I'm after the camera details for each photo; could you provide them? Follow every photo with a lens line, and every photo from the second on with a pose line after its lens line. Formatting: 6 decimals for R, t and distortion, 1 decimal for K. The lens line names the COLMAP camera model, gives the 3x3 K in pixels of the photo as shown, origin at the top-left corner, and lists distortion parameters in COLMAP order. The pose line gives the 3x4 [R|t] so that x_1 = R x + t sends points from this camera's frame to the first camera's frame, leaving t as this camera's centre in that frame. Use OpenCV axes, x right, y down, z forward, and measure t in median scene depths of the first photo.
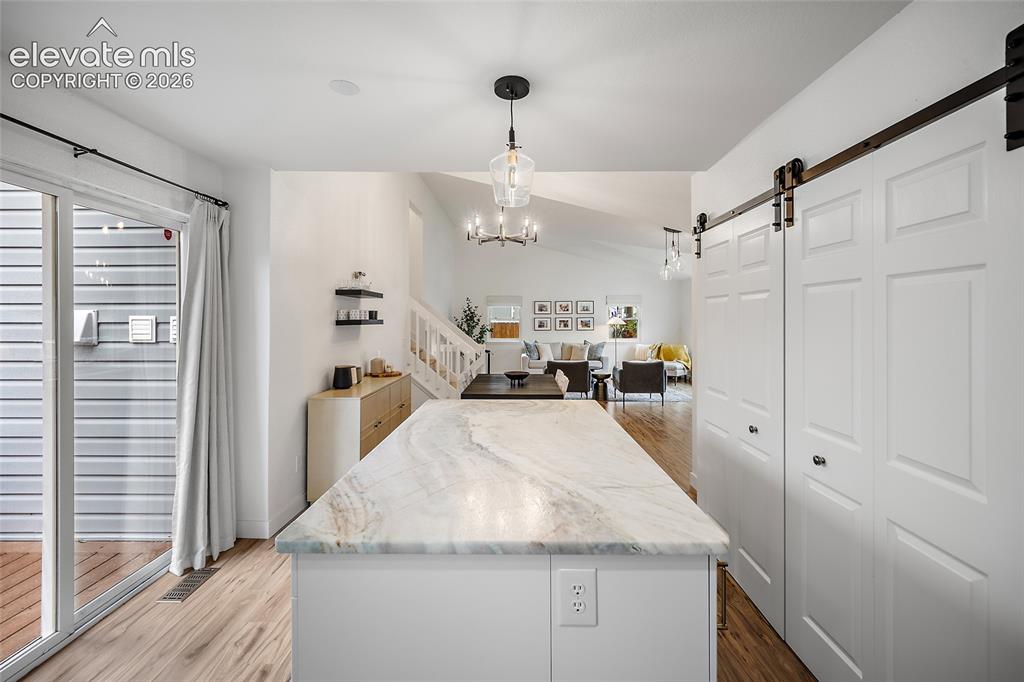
lens RADIAL K [[410.8, 0, 509.5], [0, 410.8, 318.1], [0, 0, 1]] dist [0.000427, -0.000058]
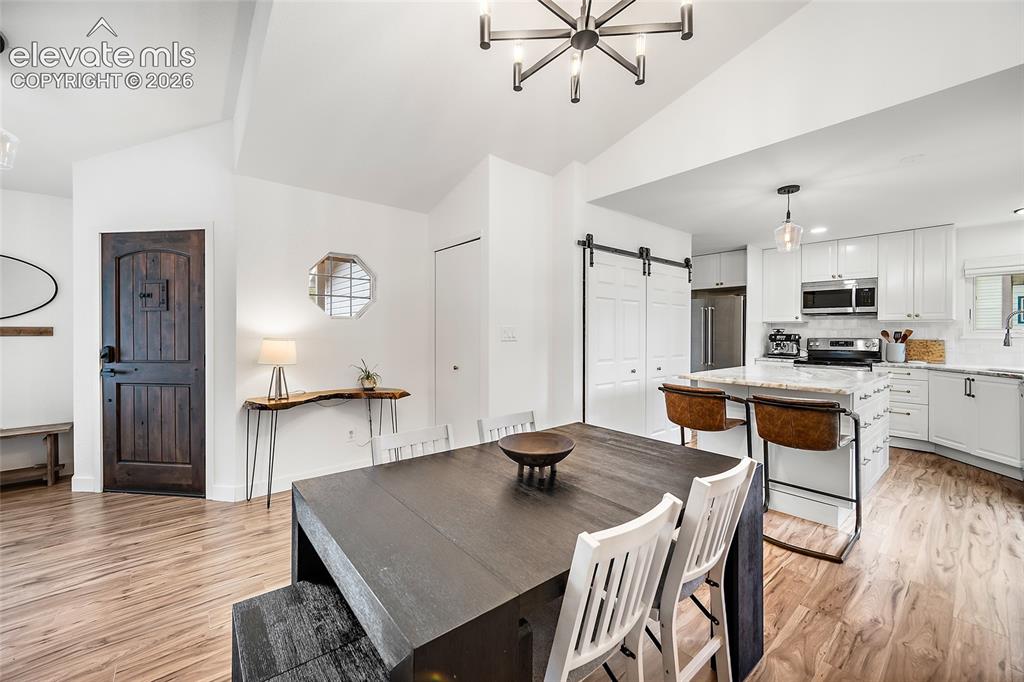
lens RADIAL K [[404.6, 0, 515.2], [0, 404.6, 334.9], [0, 0, 1]] dist [-0.002588, -0.000190]
pose [[-0.658201, -0.004906, 0.752826, -0.279508], [-0.006202, 0.999980, 0.001094, 0.057436], [-0.752817, -0.003949, -0.658218, 1.553591]]
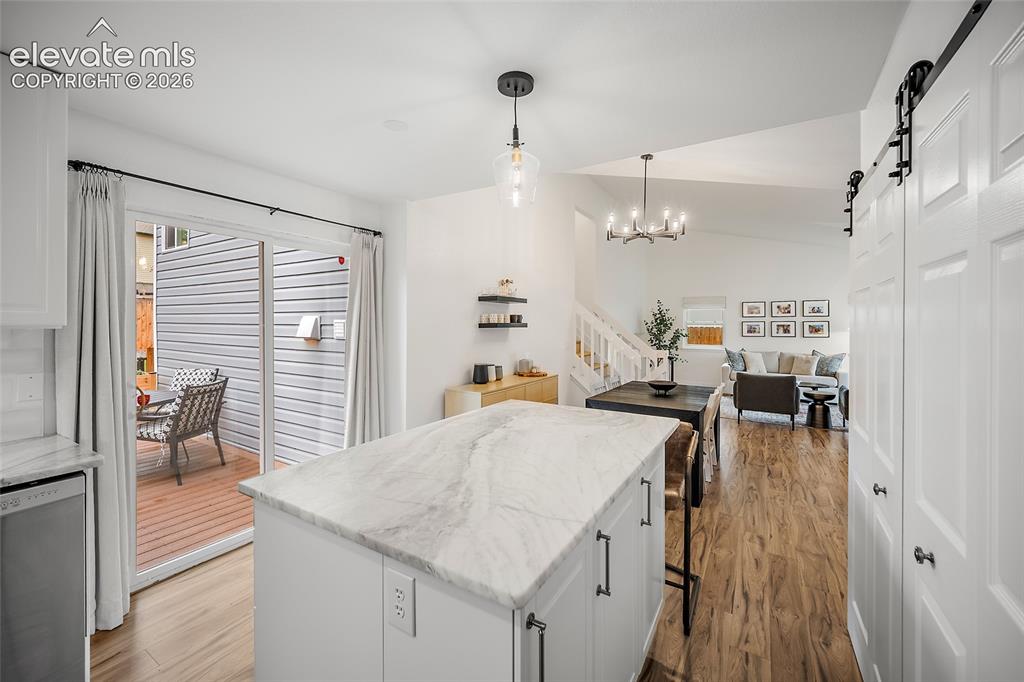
lens RADIAL K [[408.4, 0, 509.8], [0, 408.4, 324.7], [0, 0, 1]] dist [-0.002179, -0.000153]
pose [[0.859046, 0.004194, -0.511881, 0.239326], [-0.000810, 0.999976, 0.006834, 0.001038], [0.511897, -0.005456, 0.859029, 0.078003]]
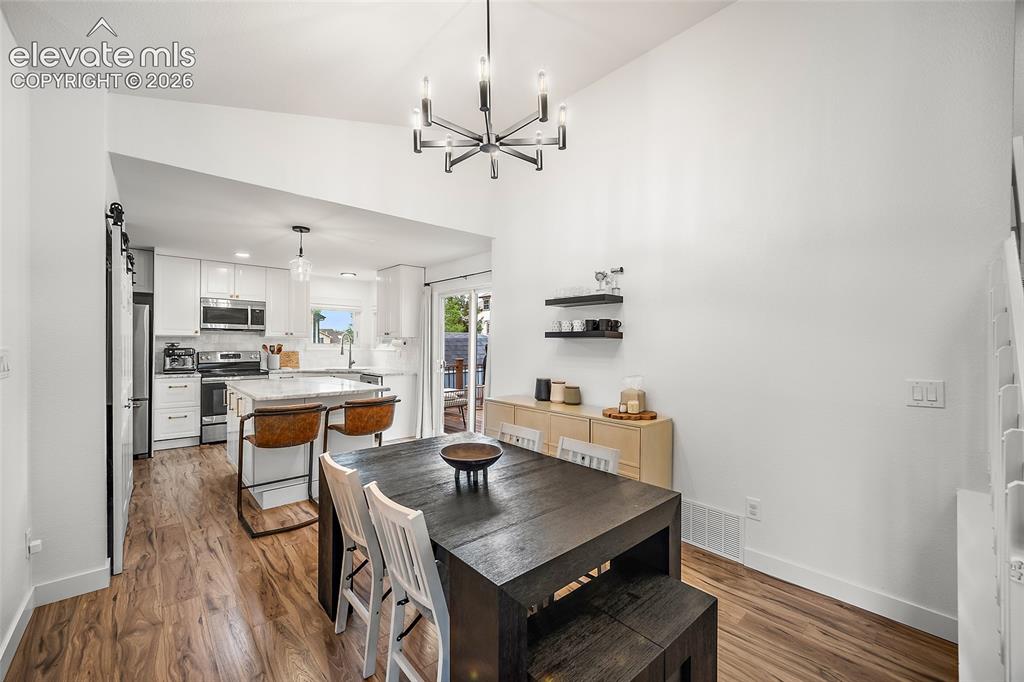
lens RADIAL K [[406.0, 0, 513.0], [0, 406.0, 344.2], [0, 0, 1]] dist [-0.001923, -0.000032]
pose [[-0.725582, 0.000598, -0.688136, 0.339816], [0.000206, 1.000000, 0.000651, 0.033714], [0.688136, 0.000331, -0.725582, 1.669329]]
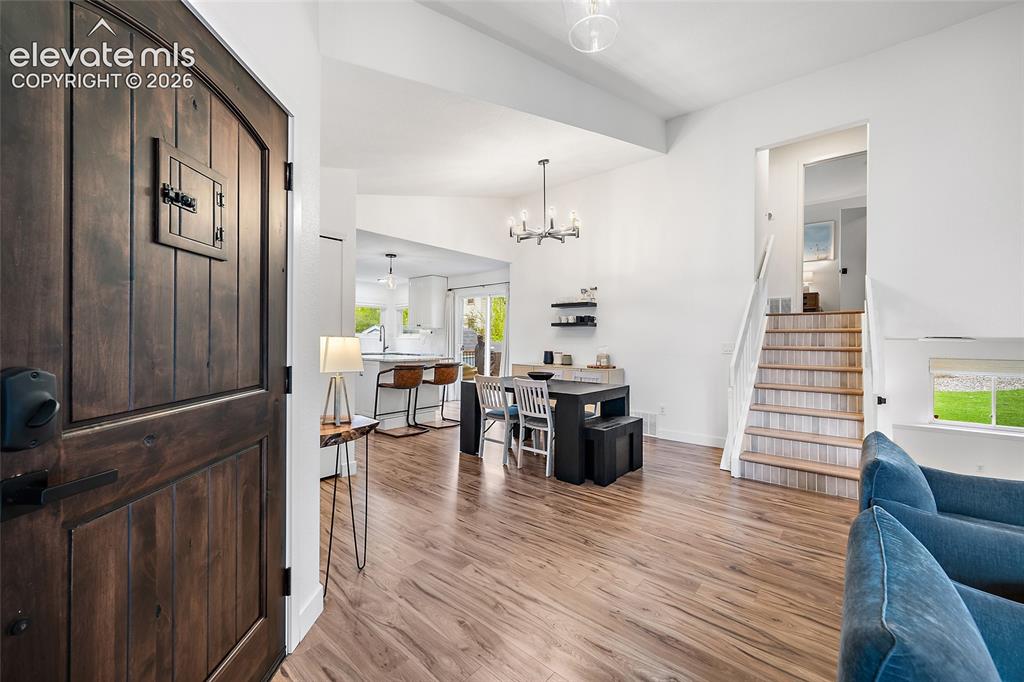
lens RADIAL K [[404.6, 0, 515.2], [0, 404.6, 334.9], [0, 0, 1]] dist [-0.002588, -0.000190]
pose [[-0.631872, -0.011154, -0.774992, 0.970322], [-0.000014, 0.999897, -0.014379, 0.076421], [0.775073, -0.009075, -0.631807, 1.938515]]
